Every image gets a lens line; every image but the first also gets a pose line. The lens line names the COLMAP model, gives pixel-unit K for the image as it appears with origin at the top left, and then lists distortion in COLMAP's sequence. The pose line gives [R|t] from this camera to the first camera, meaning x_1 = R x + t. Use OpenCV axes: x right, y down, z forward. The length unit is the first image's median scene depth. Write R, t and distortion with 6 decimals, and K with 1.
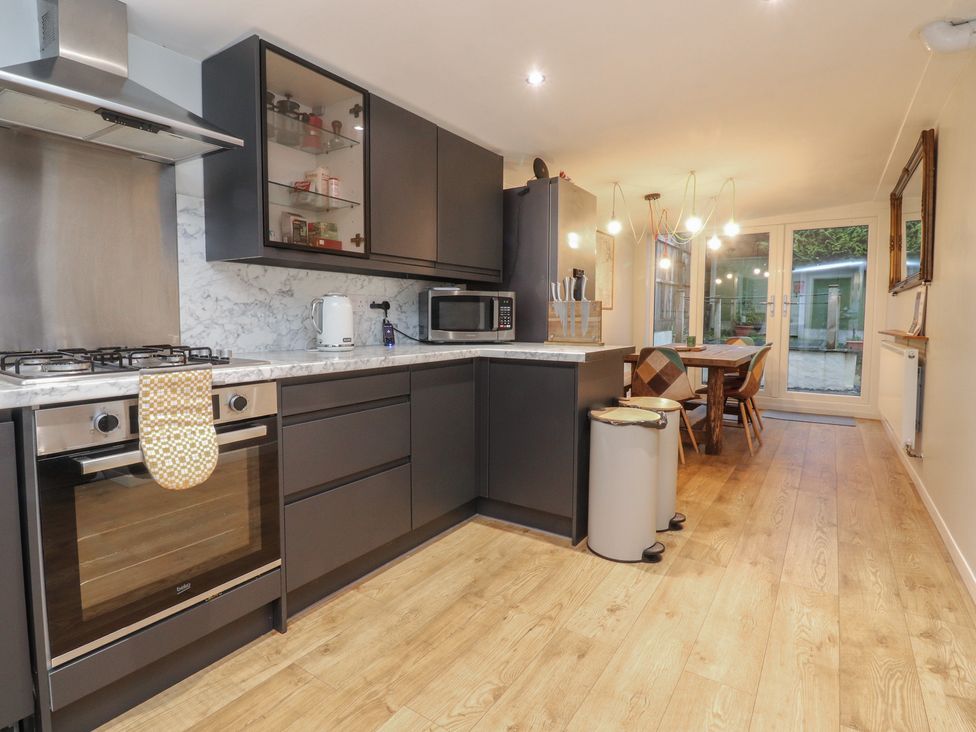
lens RADIAL K [[519.6, 0, 489.8], [0, 519.6, 347.7], [0, 0, 1]] dist [0.002939, -0.015451]
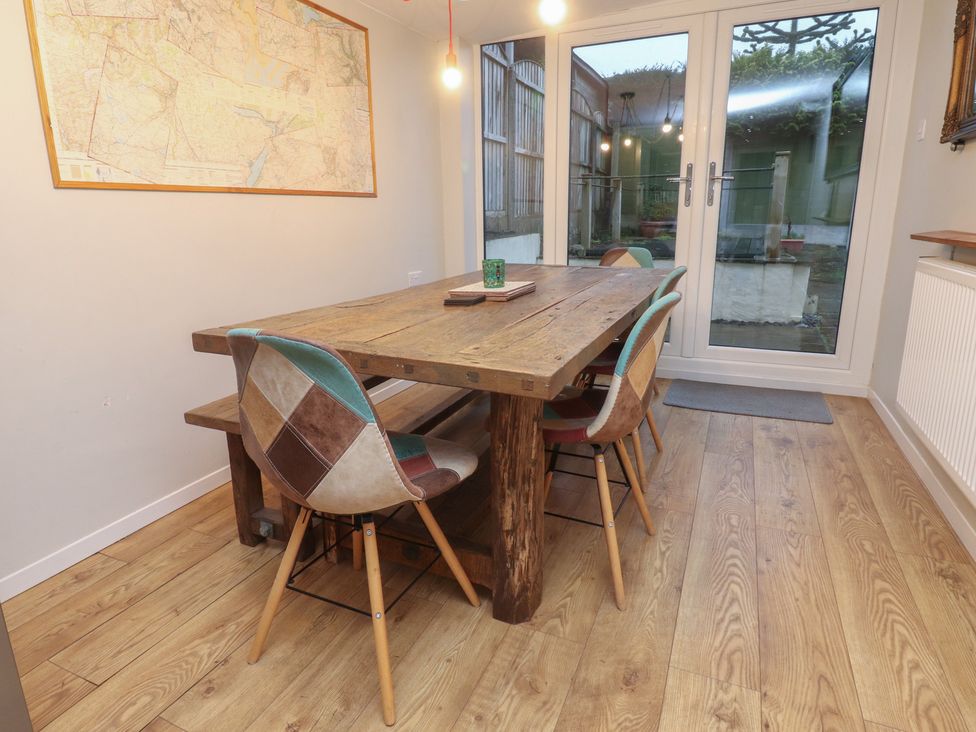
lens RADIAL K [[541.6, 0, 490.0], [0, 541.6, 352.6], [0, 0, 1]] dist [0.002873, 0.002447]
pose [[0.987055, -0.059365, 0.148992, 0.258608], [0.030013, 0.980933, 0.192015, -0.025950], [-0.157551, -0.185058, 0.970016, 0.478548]]
